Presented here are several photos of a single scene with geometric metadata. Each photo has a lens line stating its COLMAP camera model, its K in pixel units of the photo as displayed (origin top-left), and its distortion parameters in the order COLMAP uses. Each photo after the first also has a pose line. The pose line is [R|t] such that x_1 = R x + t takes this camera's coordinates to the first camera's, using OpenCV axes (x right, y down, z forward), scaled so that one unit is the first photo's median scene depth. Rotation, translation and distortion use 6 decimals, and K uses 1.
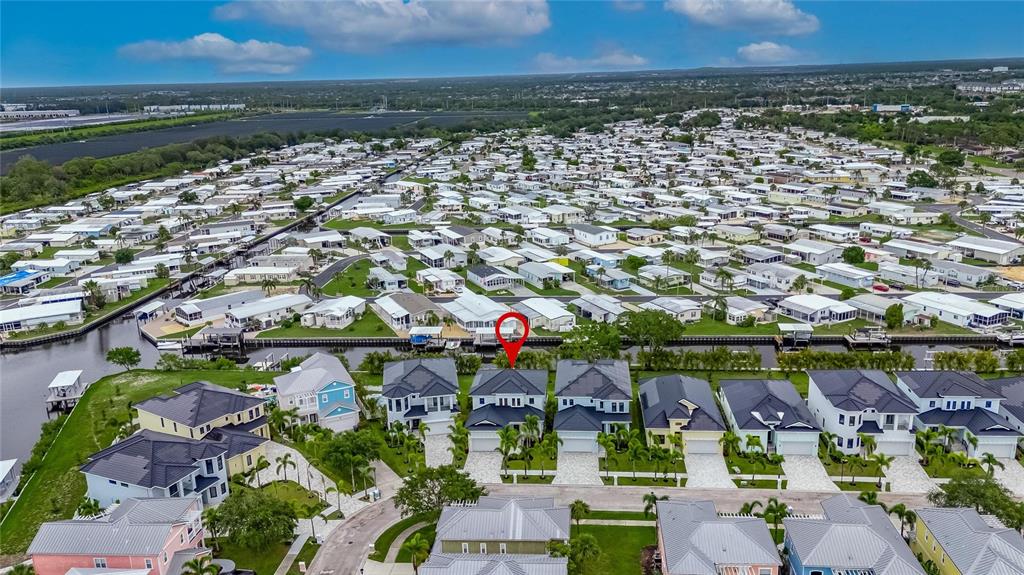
lens RADIAL K [[751.8, 0, 516.3], [0, 751.8, 287.6], [0, 0, 1]] dist [0.083116, -0.076225]
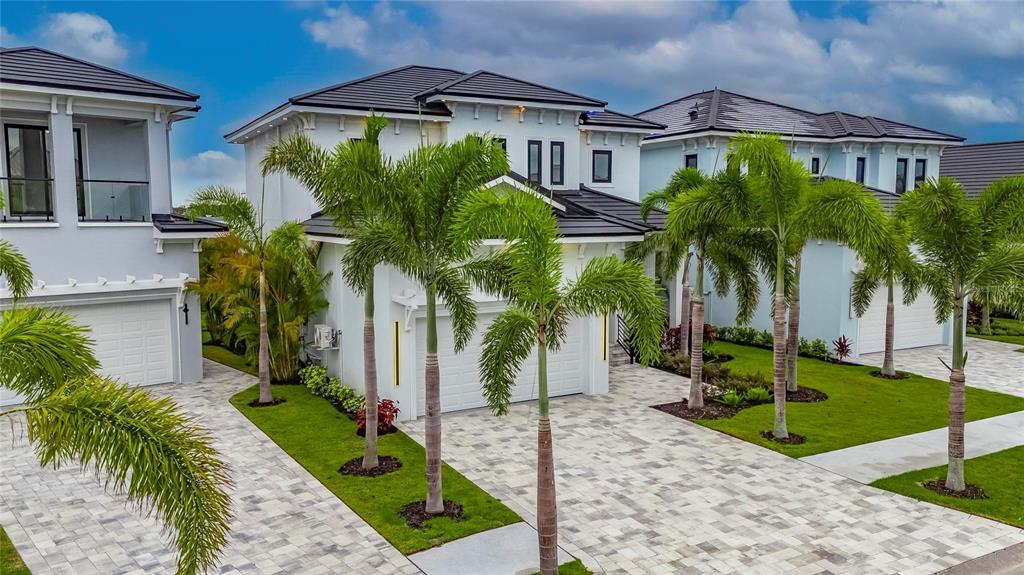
lens RADIAL K [[751.8, 0, 516.3], [0, 751.8, 287.6], [0, 0, 1]] dist [0.083116, -0.076225]
pose [[0.823817, -0.025861, 0.566266, -0.115661], [0.135482, 0.978990, -0.152393, 0.210310], [-0.550428, 0.202262, 0.810012, 0.849614]]
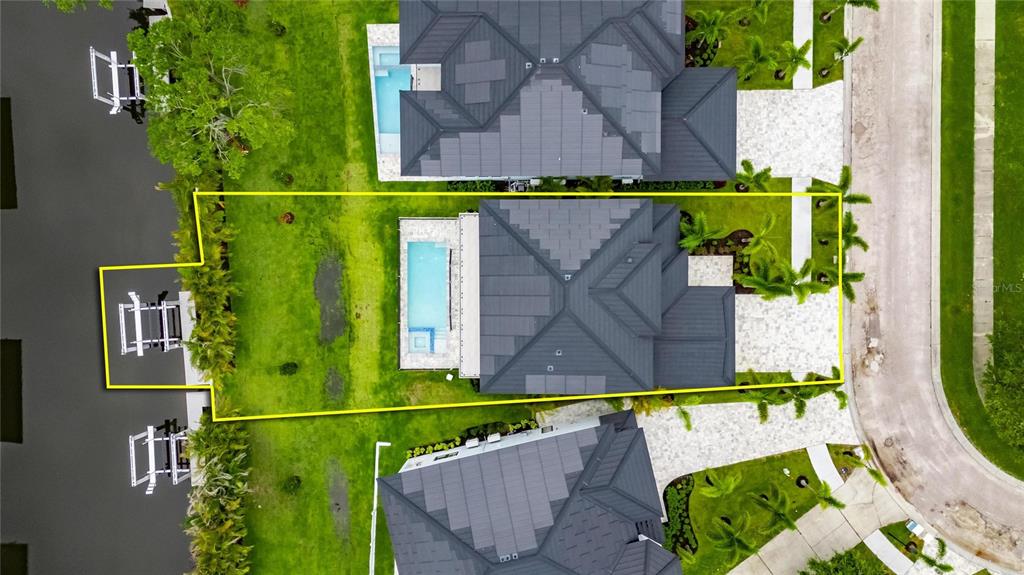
lens RADIAL K [[751.8, 0, 516.3], [0, 751.8, 287.6], [0, 0, 1]] dist [0.083116, -0.076225]
pose [[-0.089309, -0.995802, 0.020081, -0.009644], [0.287227, -0.006444, 0.957841, -0.252579], [-0.953690, 0.091312, 0.286597, 0.949076]]
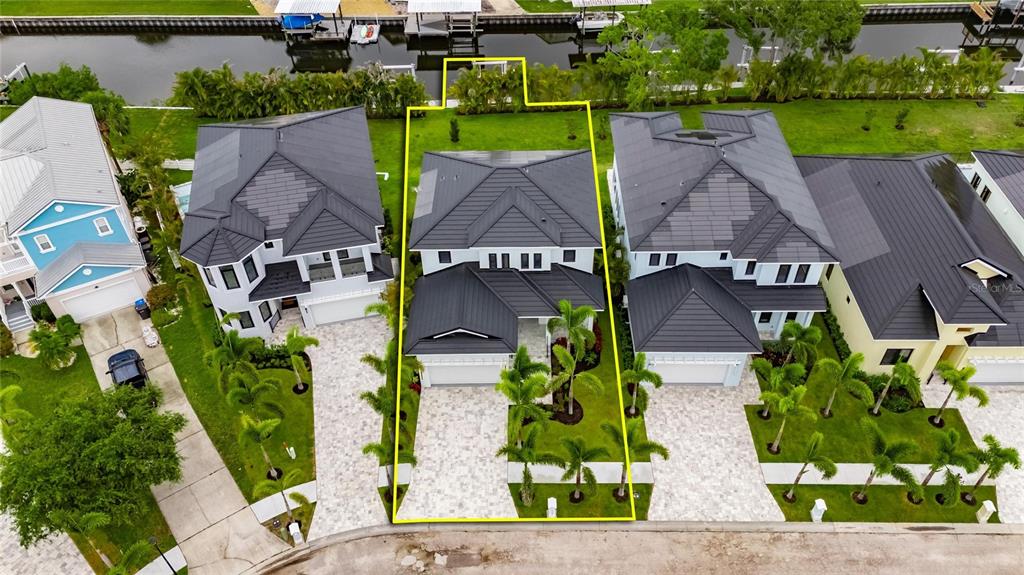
lens RADIAL K [[751.8, 0, 516.3], [0, 751.8, 287.6], [0, 0, 1]] dist [0.083116, -0.076225]
pose [[0.996296, -0.047082, 0.071956, -0.037150], [0.008002, 0.883920, 0.467569, -0.021168], [-0.085618, -0.465261, 0.881023, 0.640612]]
